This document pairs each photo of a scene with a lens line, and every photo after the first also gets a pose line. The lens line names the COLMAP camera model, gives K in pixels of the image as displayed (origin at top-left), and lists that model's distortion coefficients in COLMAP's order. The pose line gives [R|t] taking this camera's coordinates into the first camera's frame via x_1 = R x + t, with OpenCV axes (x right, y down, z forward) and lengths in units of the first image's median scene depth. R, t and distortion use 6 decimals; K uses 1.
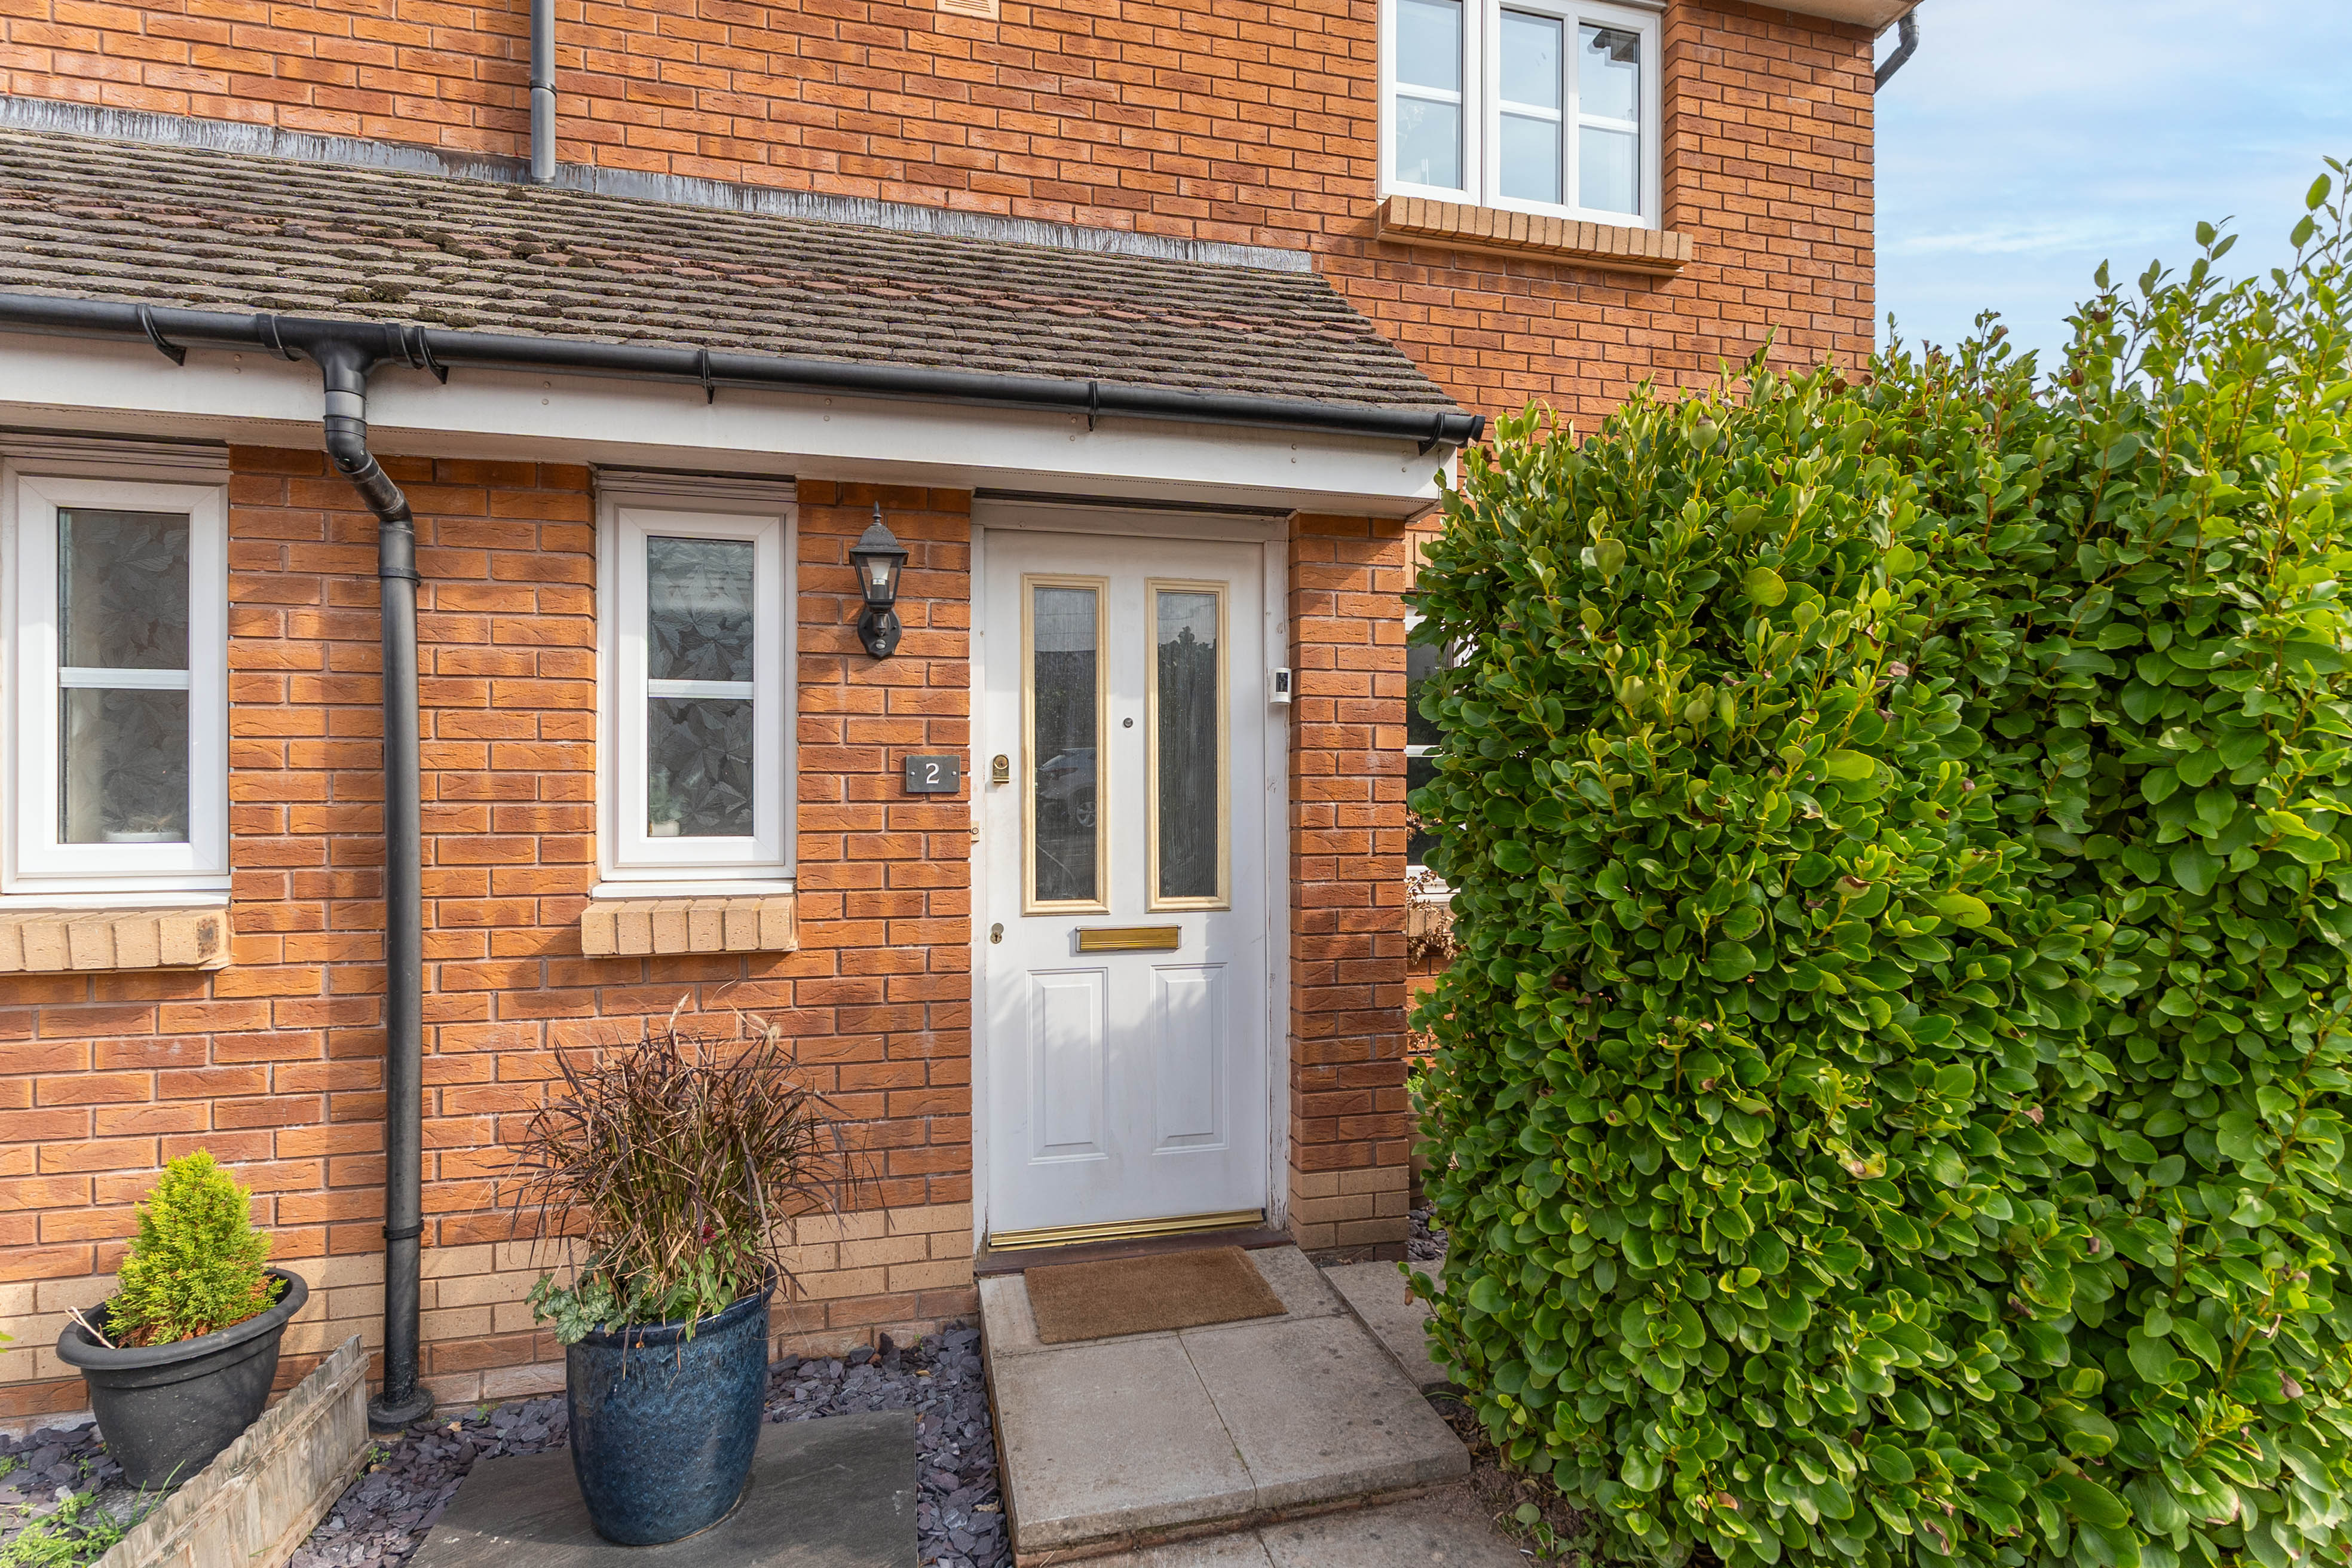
lens RADIAL K [[1183.0, 0, 1174.9], [0, 1183.0, 783.8], [0, 0, 1]] dist [0.006065, -0.001810]
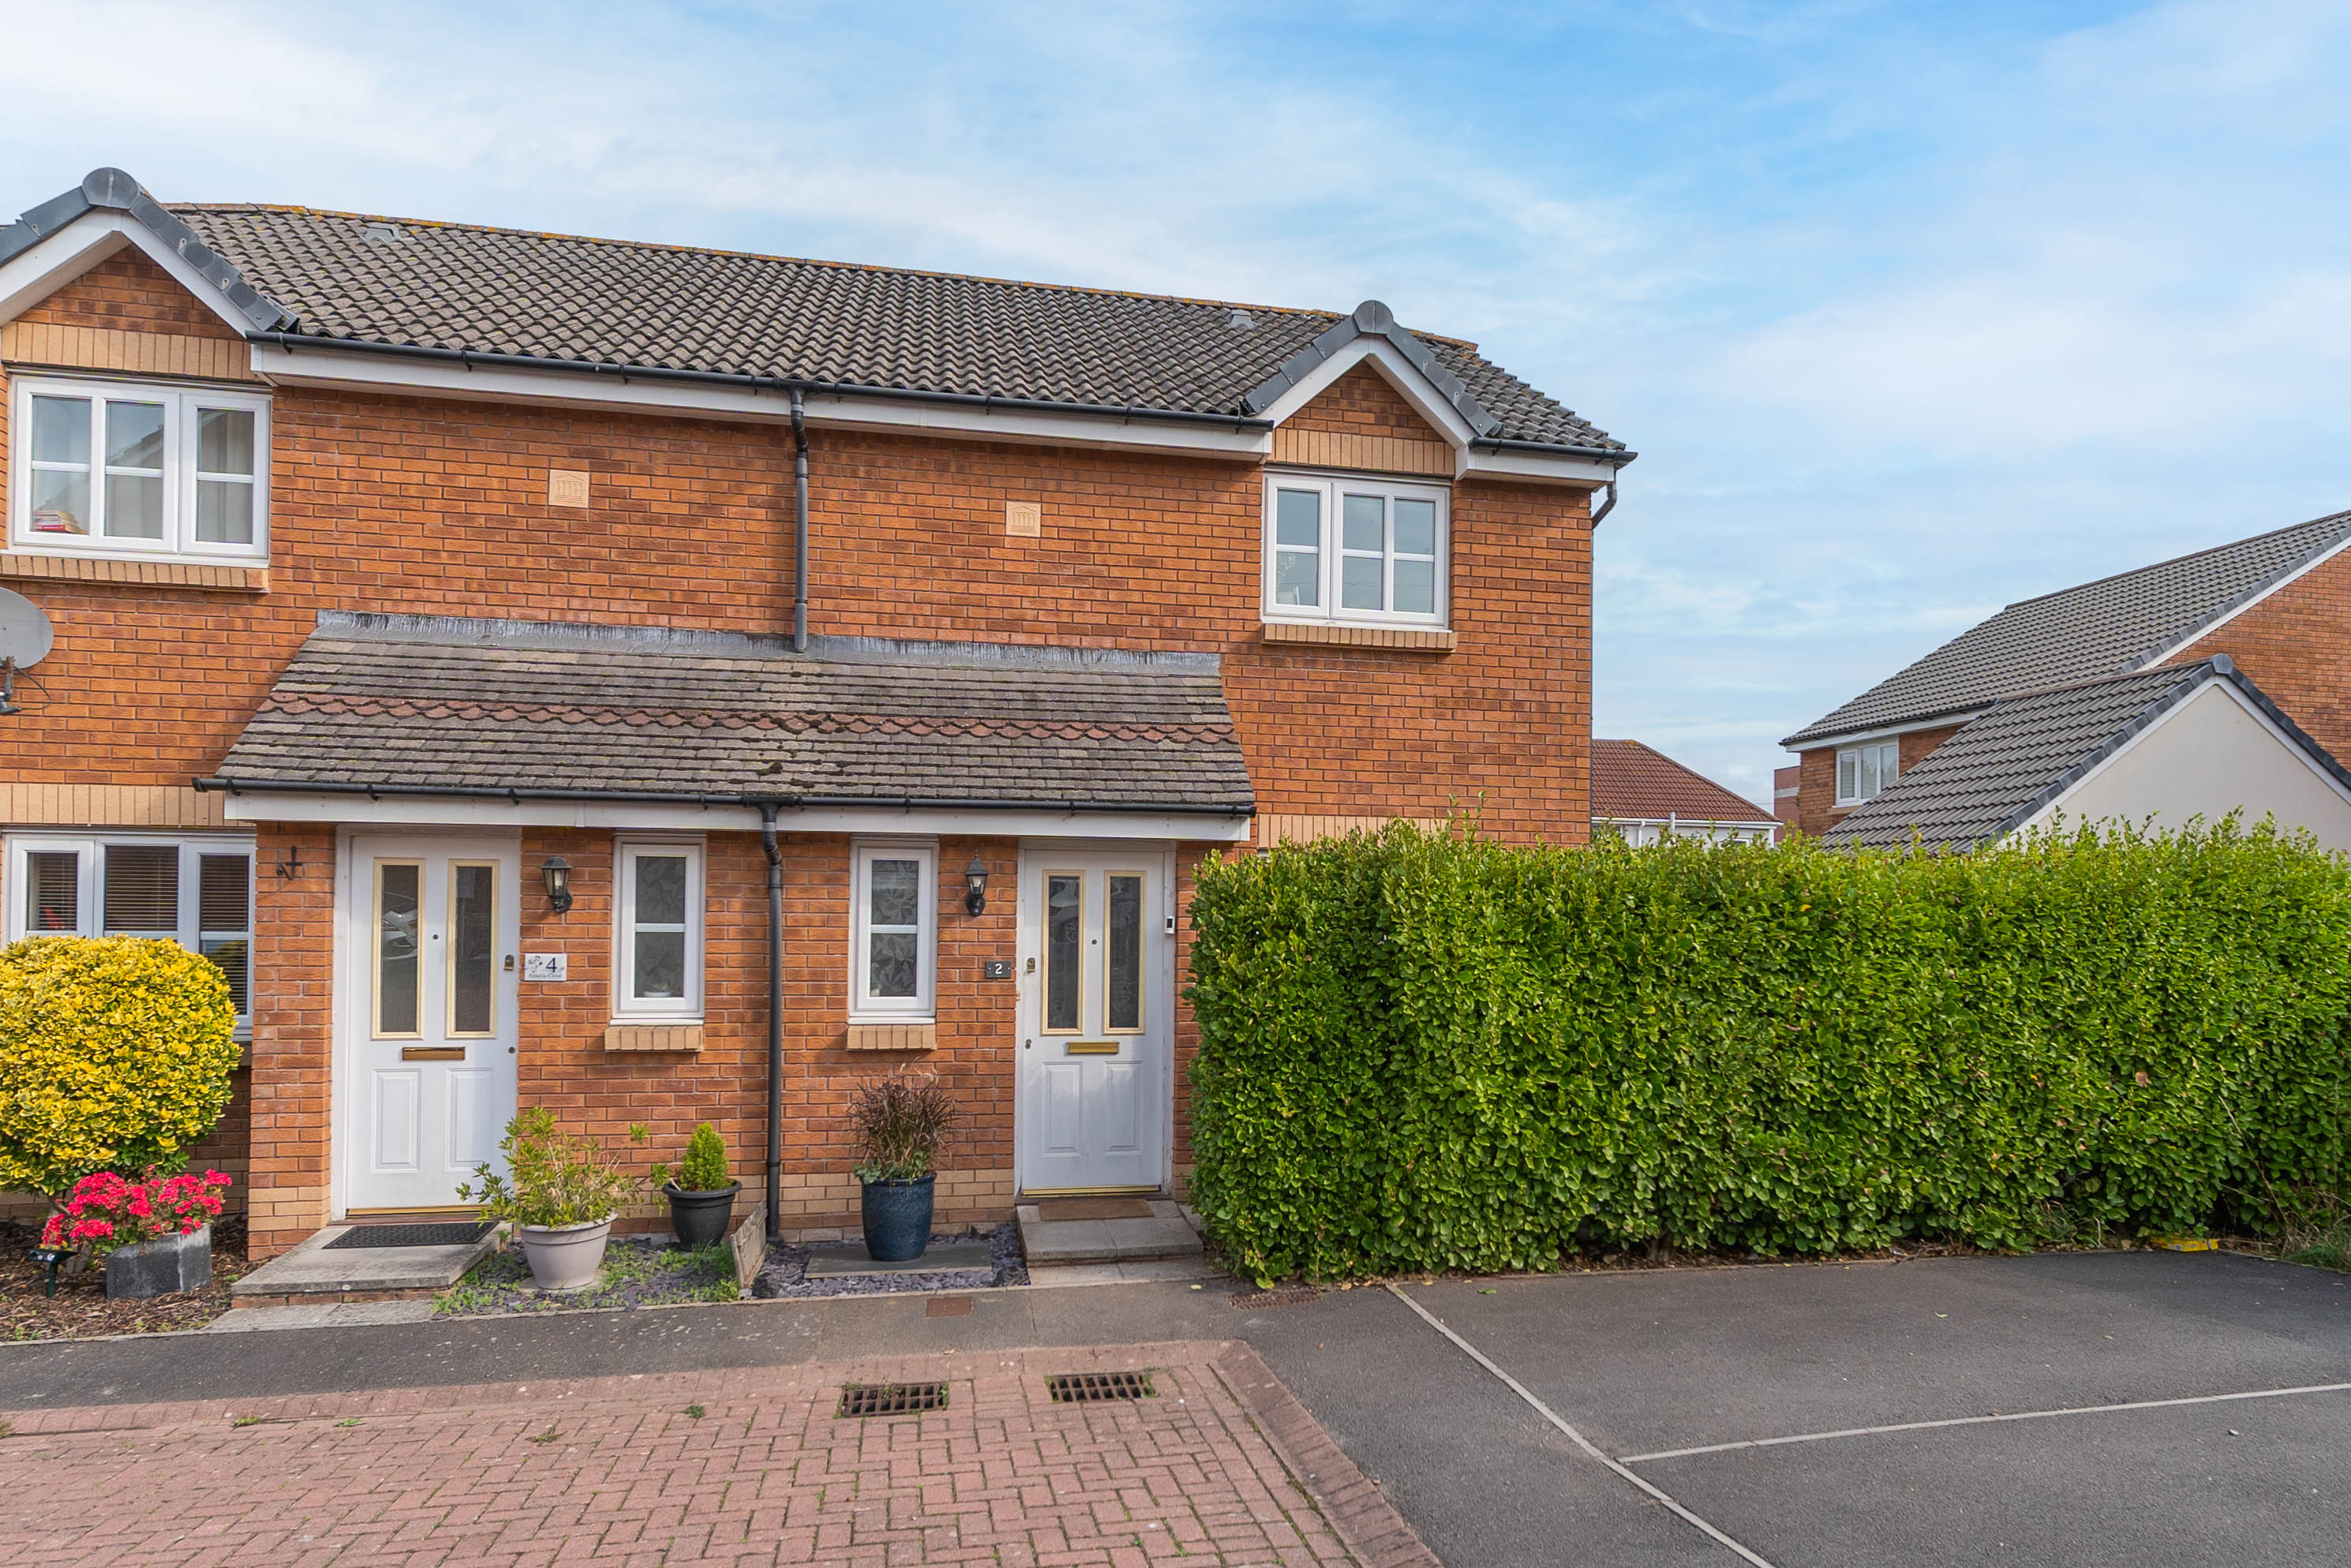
lens RADIAL K [[1182.5, 0, 1196.2], [0, 1182.5, 900.9], [0, 0, 1]] dist [0.006065, -0.001810]
pose [[0.999570, 0.012991, -0.026296, 0.185794], [-0.013331, 0.999829, -0.012792, -0.096997], [0.026126, 0.013137, 0.999572, -1.017007]]
